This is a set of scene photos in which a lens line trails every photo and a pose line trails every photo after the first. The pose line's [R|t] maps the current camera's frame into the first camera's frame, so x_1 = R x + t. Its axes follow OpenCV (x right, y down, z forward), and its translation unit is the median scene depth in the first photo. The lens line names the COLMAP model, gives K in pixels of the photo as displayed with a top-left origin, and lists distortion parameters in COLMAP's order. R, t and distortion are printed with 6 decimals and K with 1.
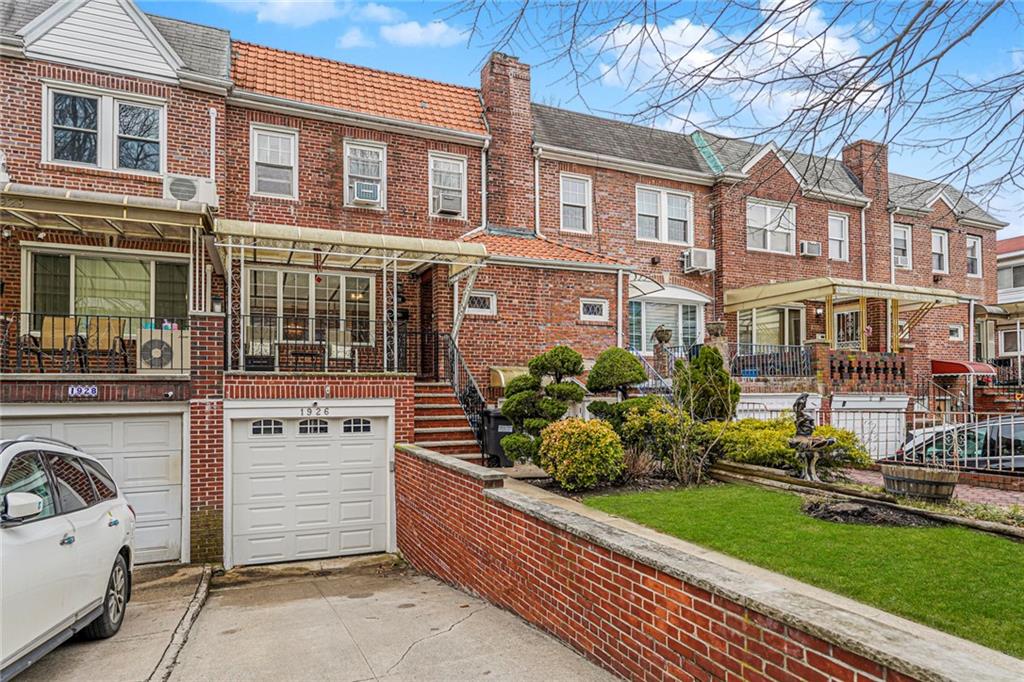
lens RADIAL K [[508.3, 0, 512.1], [0, 508.3, 344.3], [0, 0, 1]] dist [-0.006287, 0.006379]
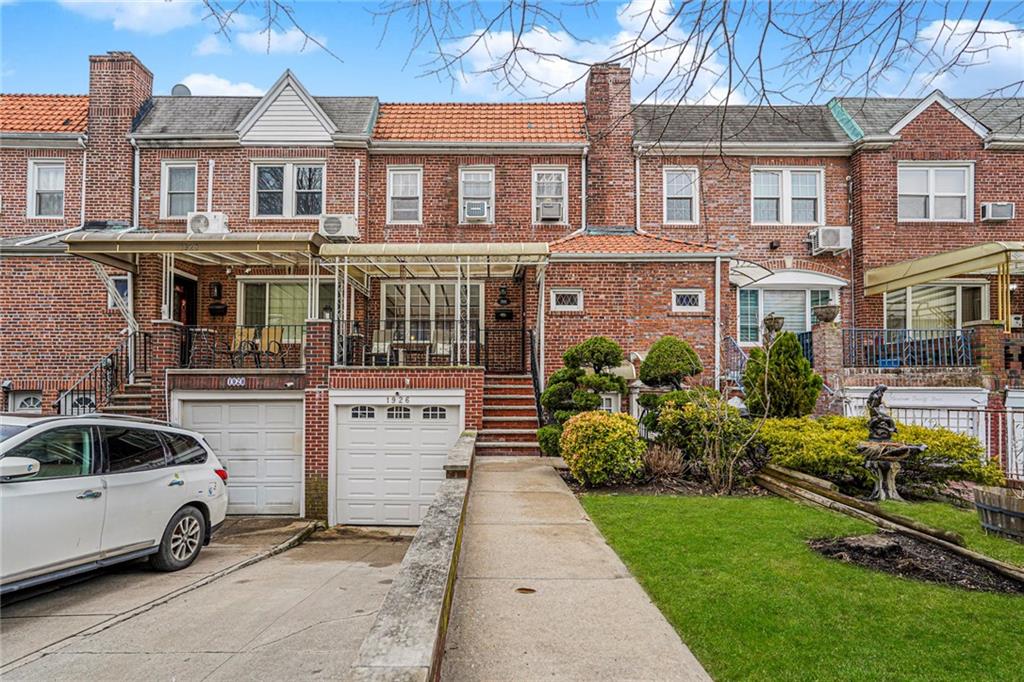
lens RADIAL K [[449.5, 0, 511.6], [0, 449.5, 344.6], [0, 0, 1]] dist [-0.015252, 0.009197]
pose [[0.939217, -0.026110, -0.342329, 0.152846], [0.027669, 0.999617, -0.000329, 0.008822], [0.342207, -0.009163, 0.939580, 0.083918]]
